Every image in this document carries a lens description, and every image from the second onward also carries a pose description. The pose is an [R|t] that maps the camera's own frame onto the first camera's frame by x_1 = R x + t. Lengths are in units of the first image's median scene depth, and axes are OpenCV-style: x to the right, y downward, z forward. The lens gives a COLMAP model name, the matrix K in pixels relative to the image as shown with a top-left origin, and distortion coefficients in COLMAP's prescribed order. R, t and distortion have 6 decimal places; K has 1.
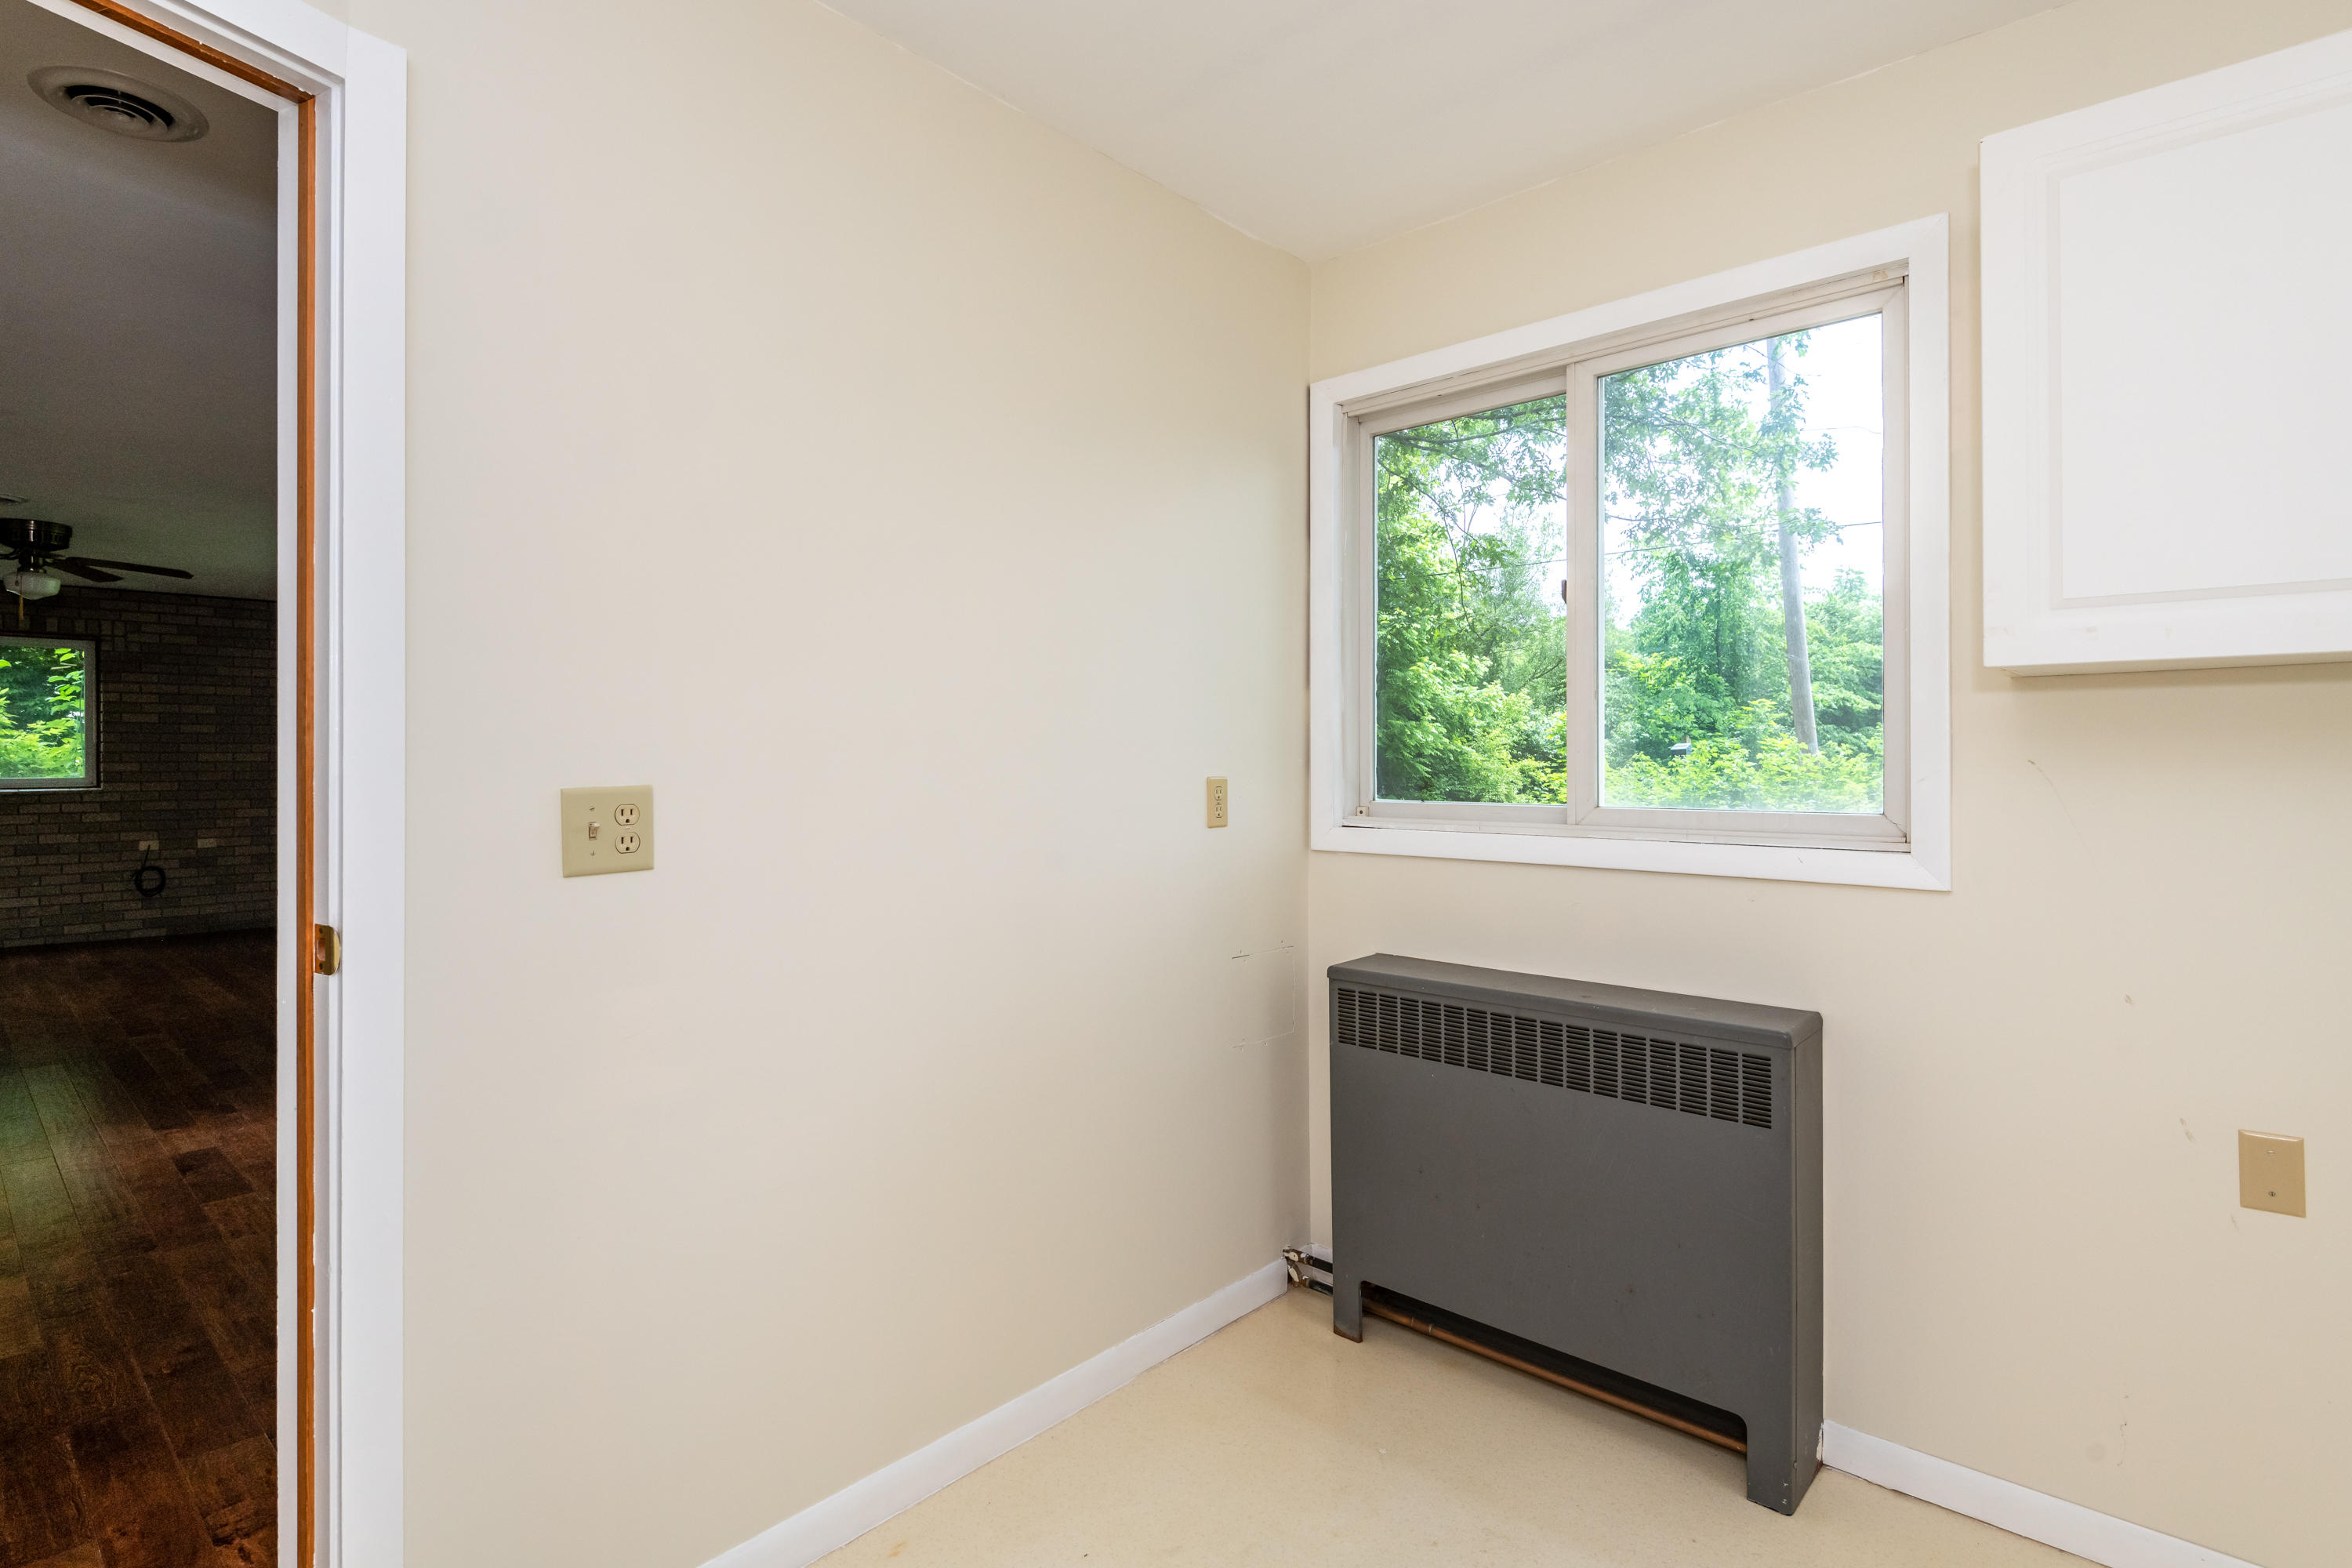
lens RADIAL K [[1188.9, 0, 1121.4], [0, 1188.9, 757.0], [0, 0, 1]] dist [0.002118, -0.000105]
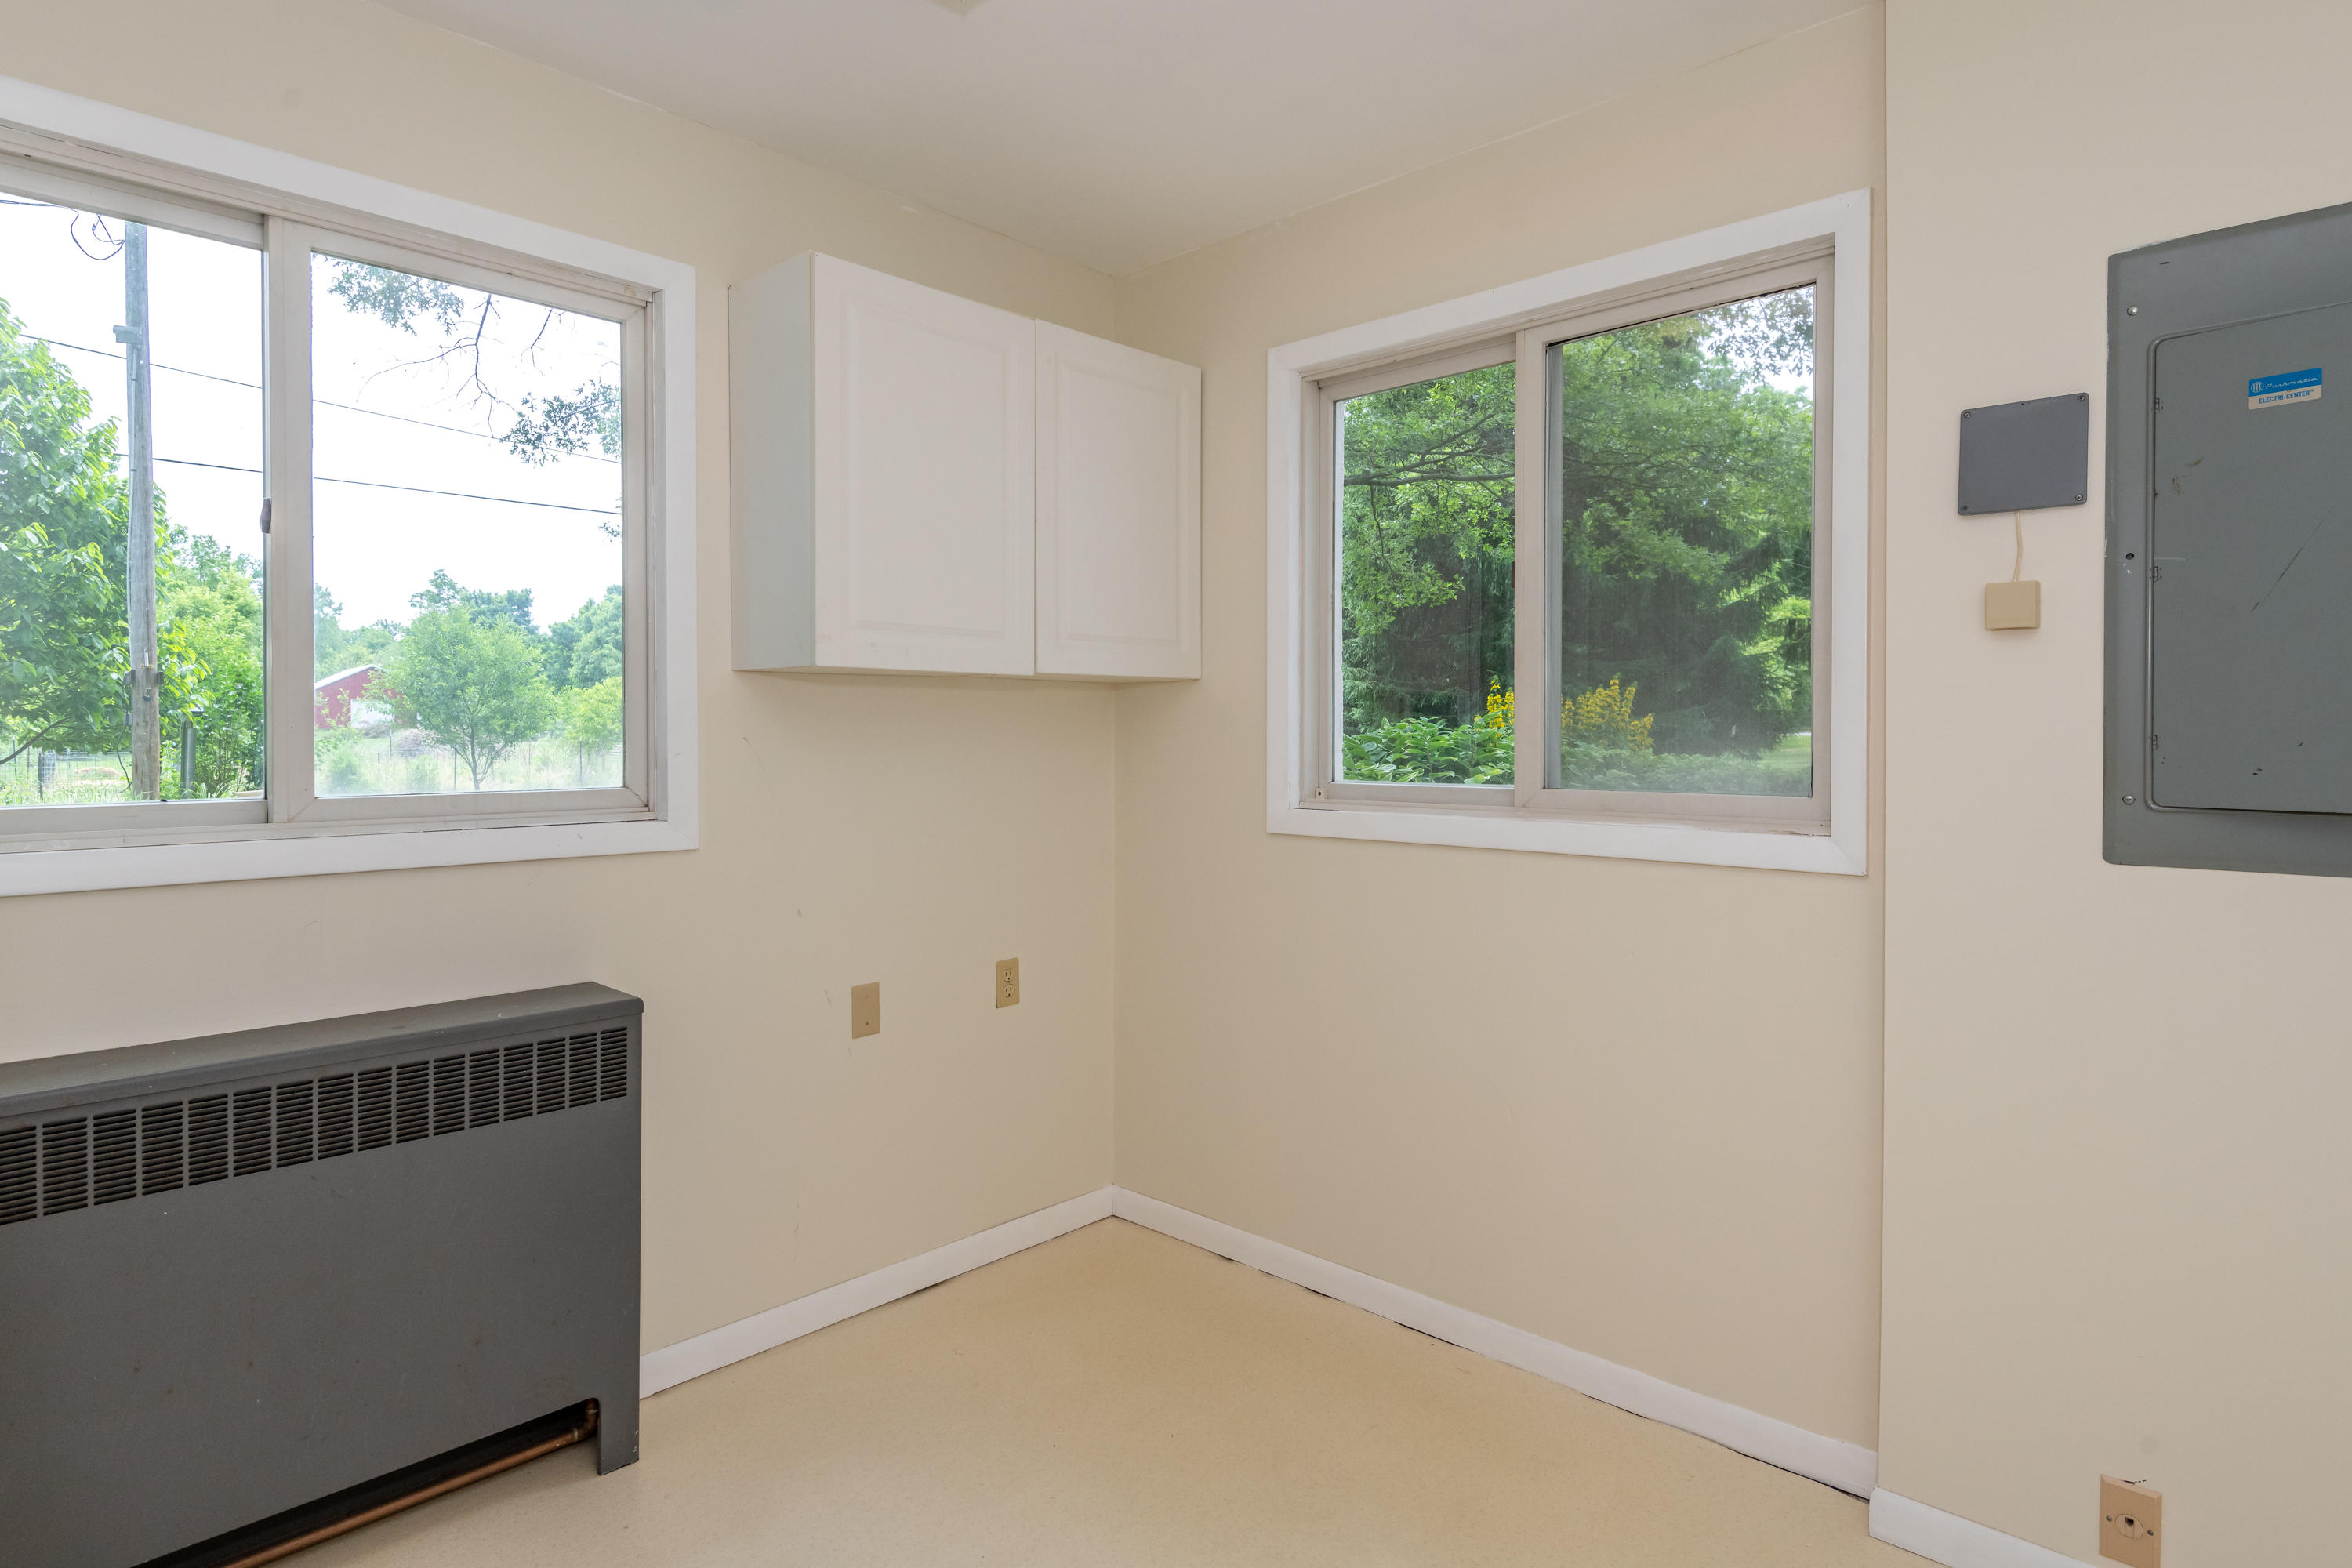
lens RADIAL K [[1306.5, 0, 1170.7], [0, 1306.5, 738.0], [0, 0, 1]] dist [0.028259, -0.000499]
pose [[-0.013788, -0.007670, 0.999876, -0.560721], [-0.006237, 0.999952, 0.007585, -0.008974], [-0.999885, -0.006131, -0.013835, 0.510103]]
